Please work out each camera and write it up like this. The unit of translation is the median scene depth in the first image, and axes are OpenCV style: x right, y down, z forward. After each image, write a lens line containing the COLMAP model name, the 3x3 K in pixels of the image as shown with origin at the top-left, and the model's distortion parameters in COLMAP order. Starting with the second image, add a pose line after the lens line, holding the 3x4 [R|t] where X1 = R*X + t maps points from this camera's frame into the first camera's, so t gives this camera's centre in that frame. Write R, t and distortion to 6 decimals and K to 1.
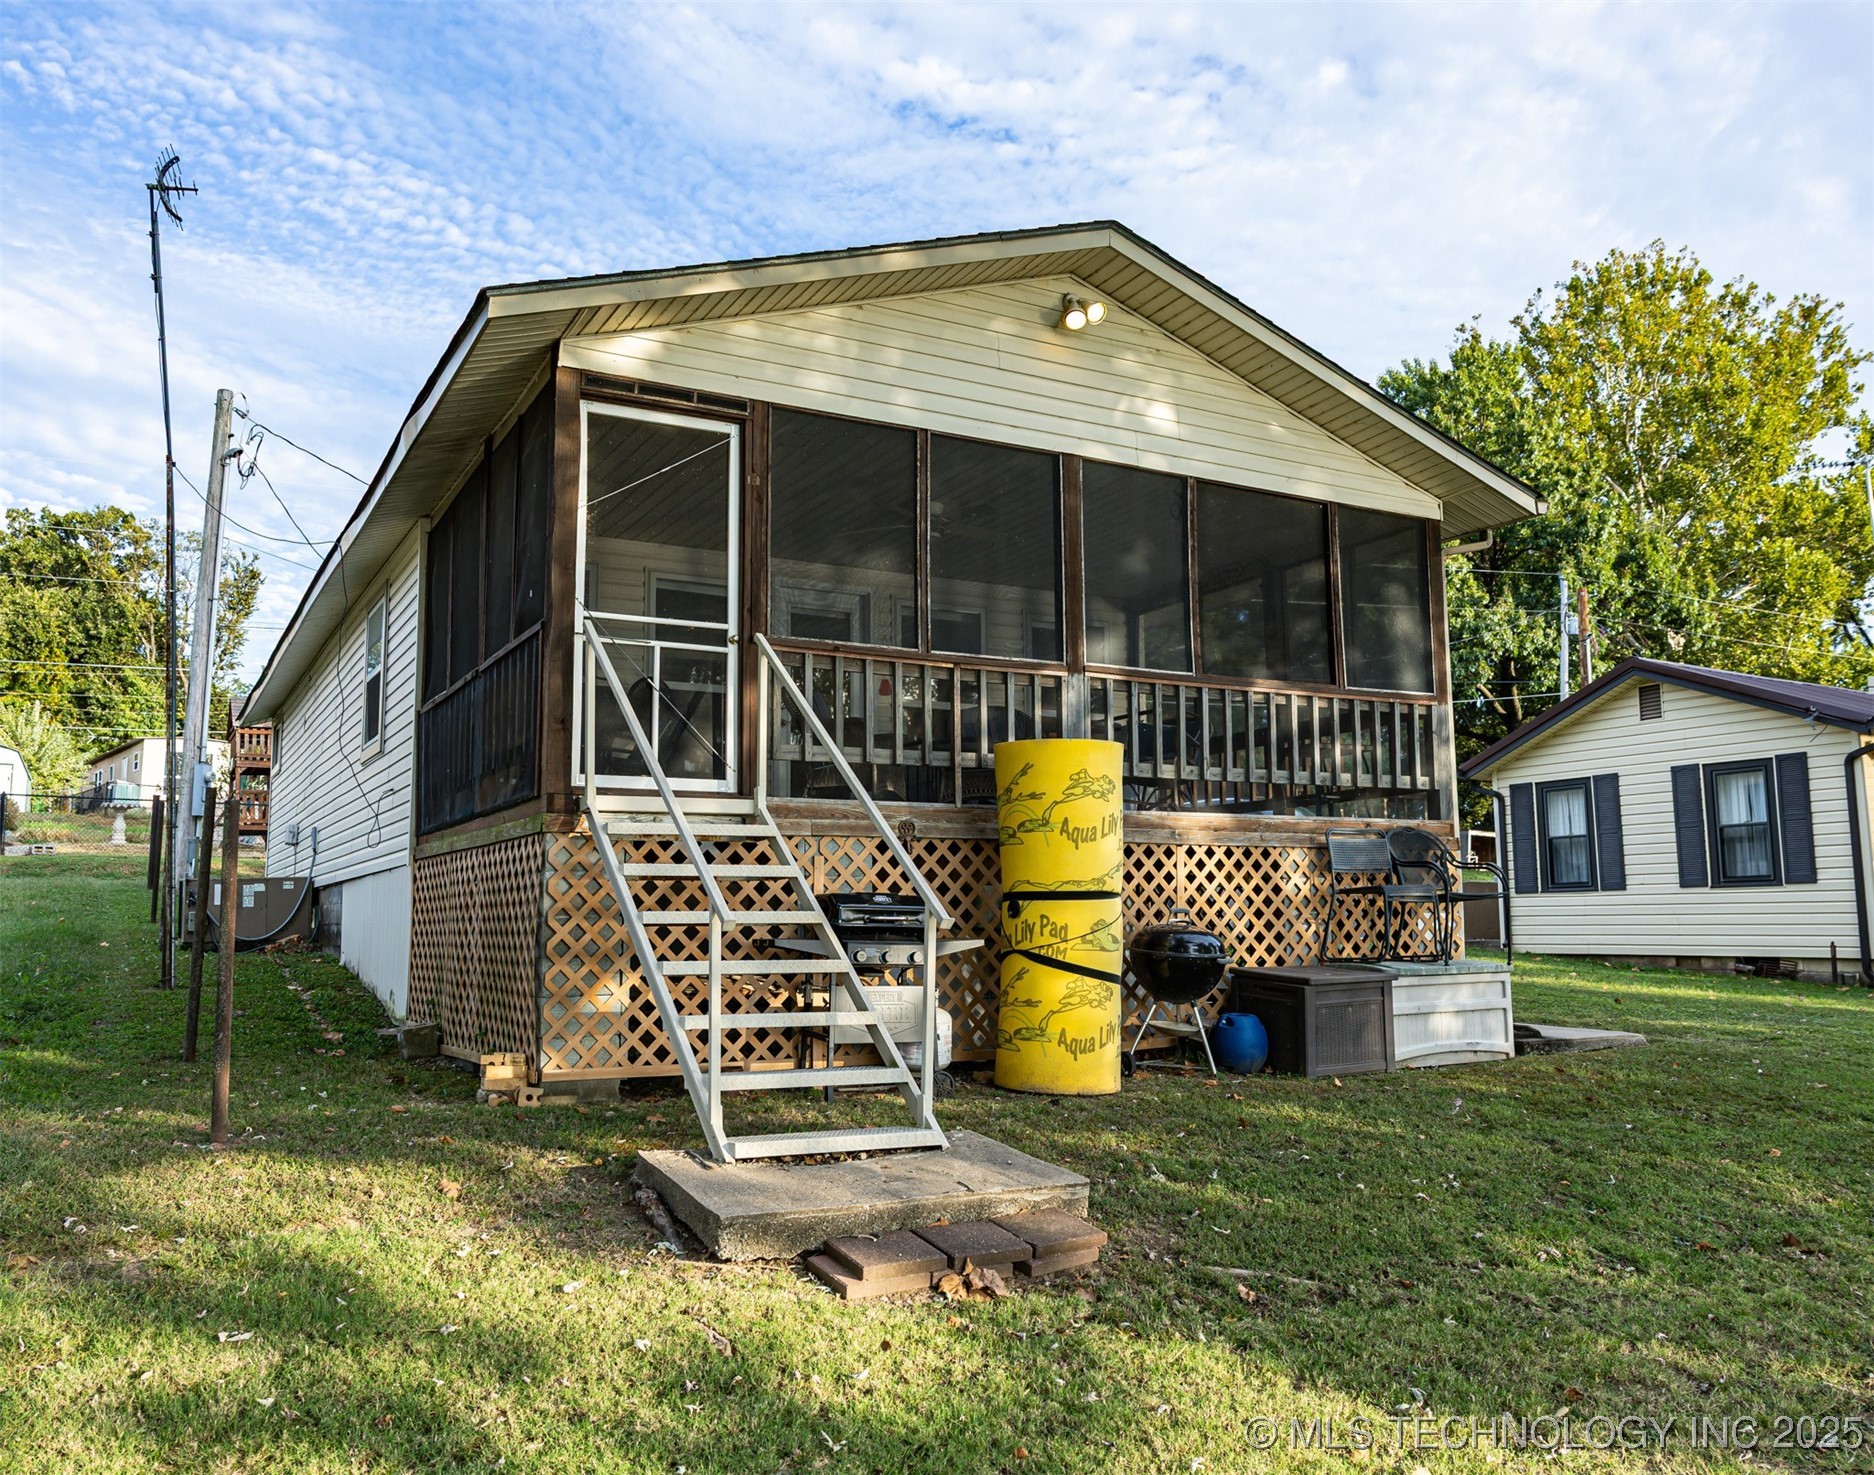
lens RADIAL K [[1486.5, 0, 938.7], [0, 1486.5, 739.8], [0, 0, 1]] dist [-0.015092, -0.001708]
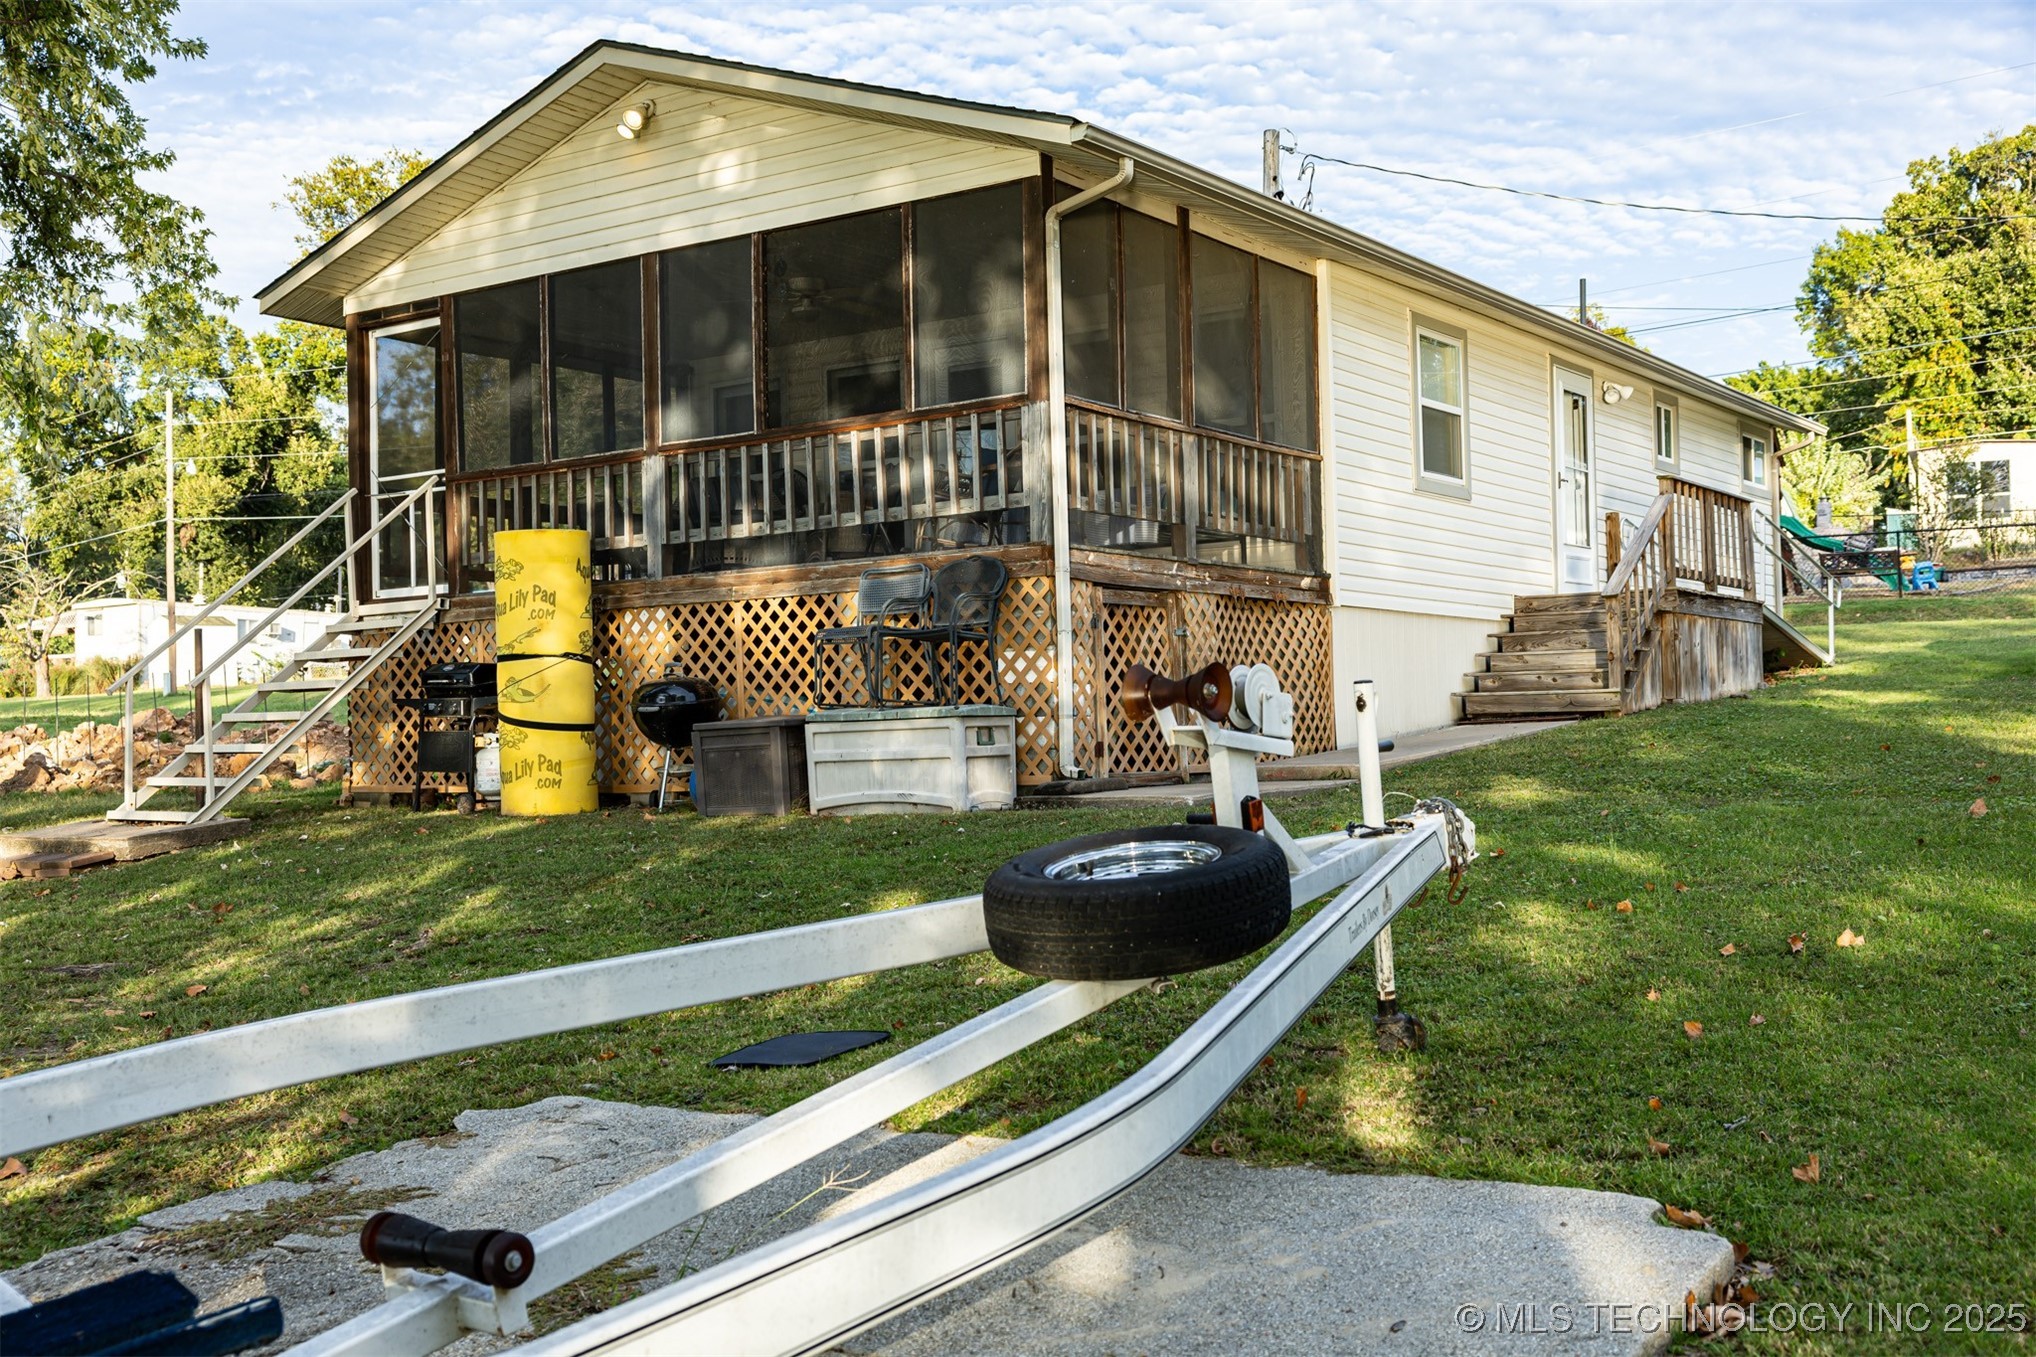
lens RADIAL K [[2116.5, 0, 1018.2], [0, 2116.5, 680.4], [0, 0, 1]] dist [-0.004328, 0.000000]
pose [[0.467292, -0.030405, -0.883580, 1.562510], [0.135253, 0.990103, 0.037459, 0.096402], [0.873696, -0.137011, 0.466779, 0.464073]]
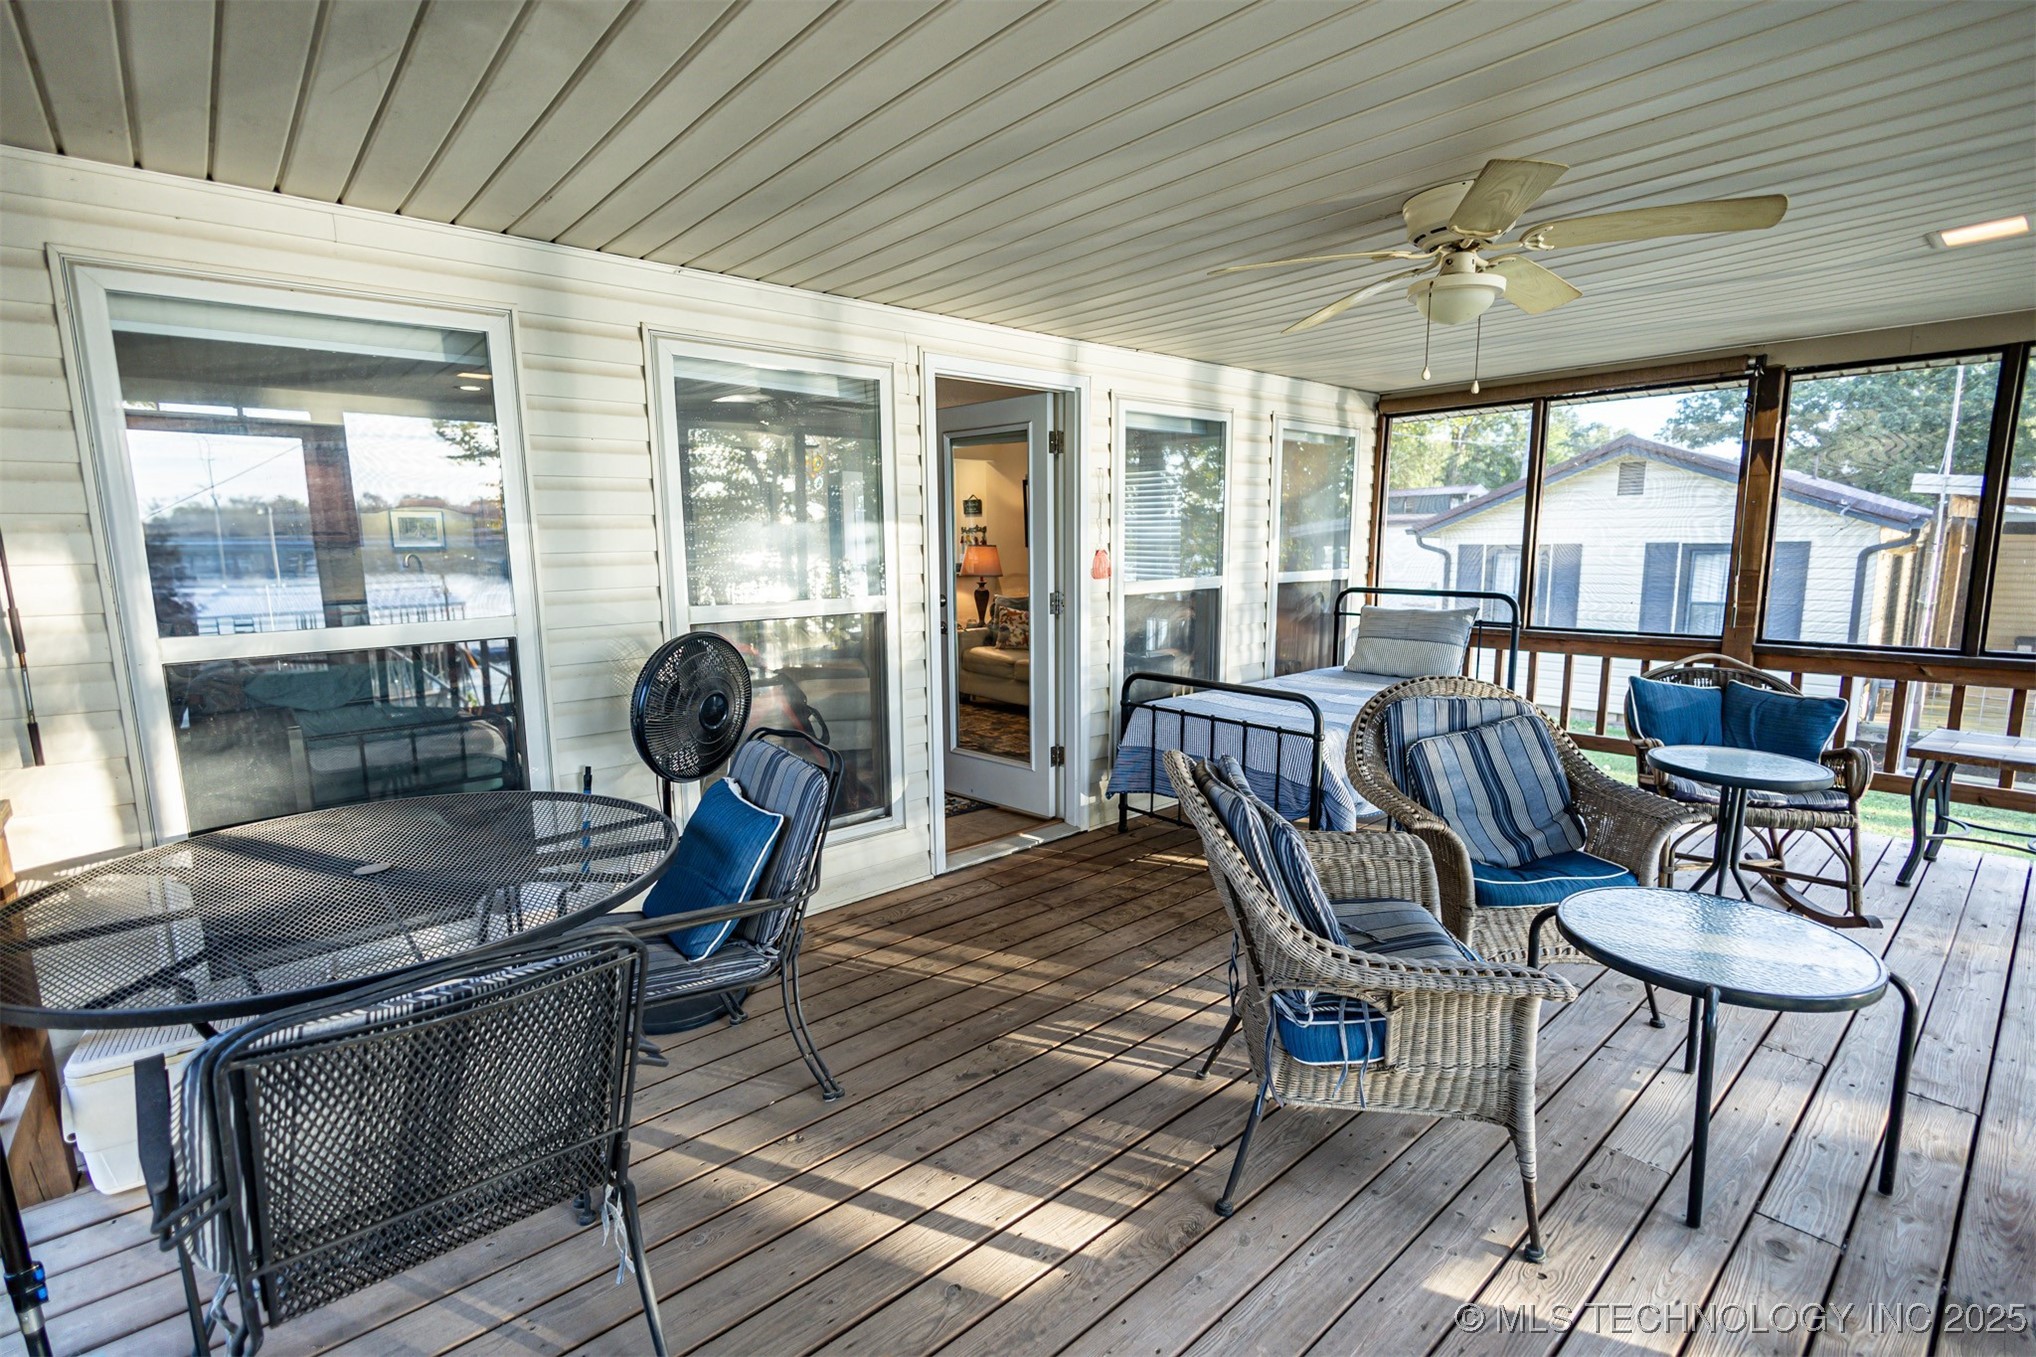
lens RADIAL K [[947.1, 0, 1016.3], [0, 947.1, 681.2], [0, 0, 1]] dist [0.007327, -0.001291]
pose [[0.974728, -0.038481, 0.220056, -0.132398], [-0.022972, 0.962566, 0.270074, -0.079685], [-0.222211, -0.268304, 0.937356, 0.582174]]
